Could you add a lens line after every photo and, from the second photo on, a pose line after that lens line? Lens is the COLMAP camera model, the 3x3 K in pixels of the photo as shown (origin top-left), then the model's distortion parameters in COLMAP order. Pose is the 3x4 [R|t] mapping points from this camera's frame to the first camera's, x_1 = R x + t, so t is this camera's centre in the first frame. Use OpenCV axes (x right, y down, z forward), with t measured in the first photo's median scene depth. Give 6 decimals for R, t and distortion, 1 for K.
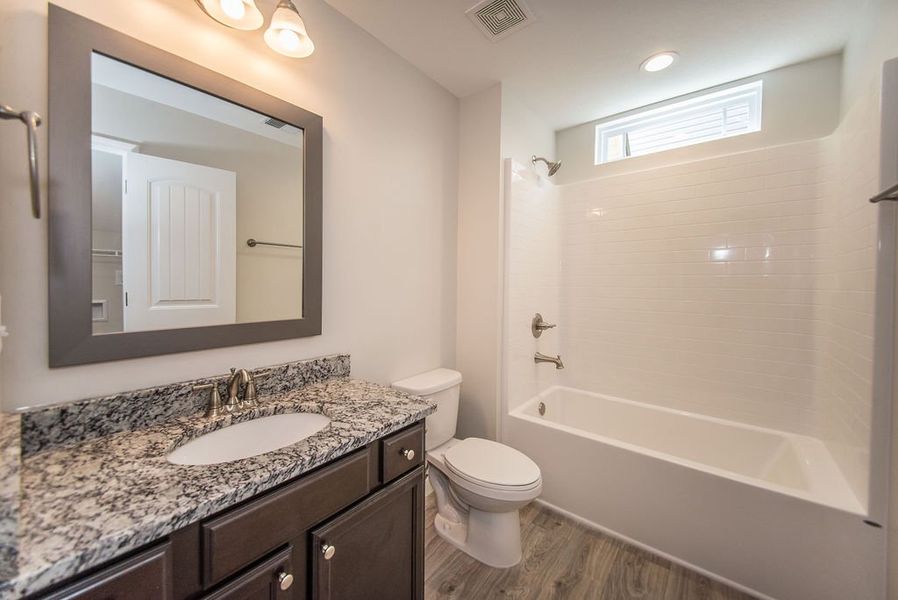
lens RADIAL K [[338.5, 0, 449.0], [0, 338.5, 288.2], [0, 0, 1]] dist [0.025474, -0.003632]
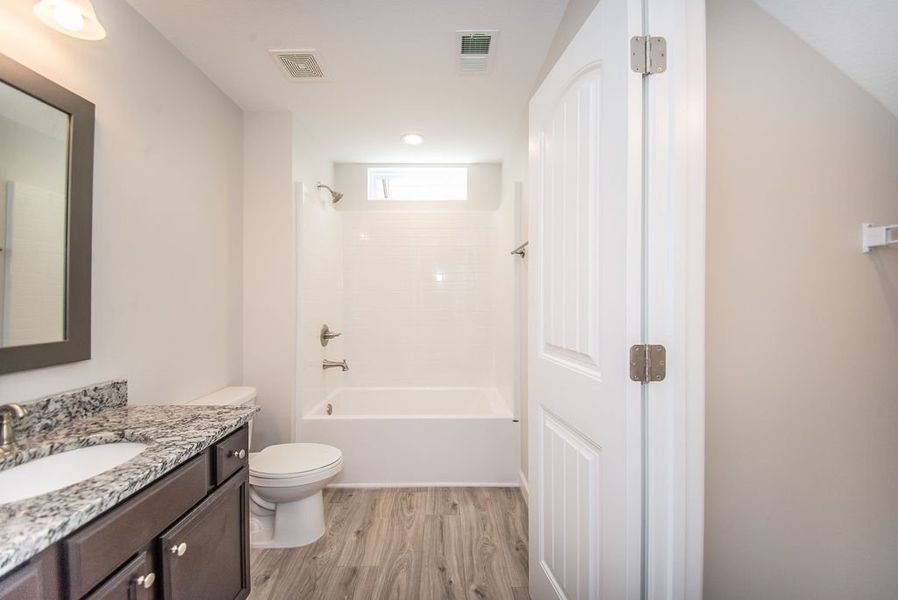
lens RADIAL K [[338.5, 0, 440.9], [0, 338.5, 297.4], [0, 0, 1]] dist [0.025474, -0.003632]
pose [[0.790389, -0.005038, 0.612584, -0.214710], [0.015008, 0.999825, -0.011142, 0.006301], [-0.612421, 0.018000, 0.790327, -0.208863]]
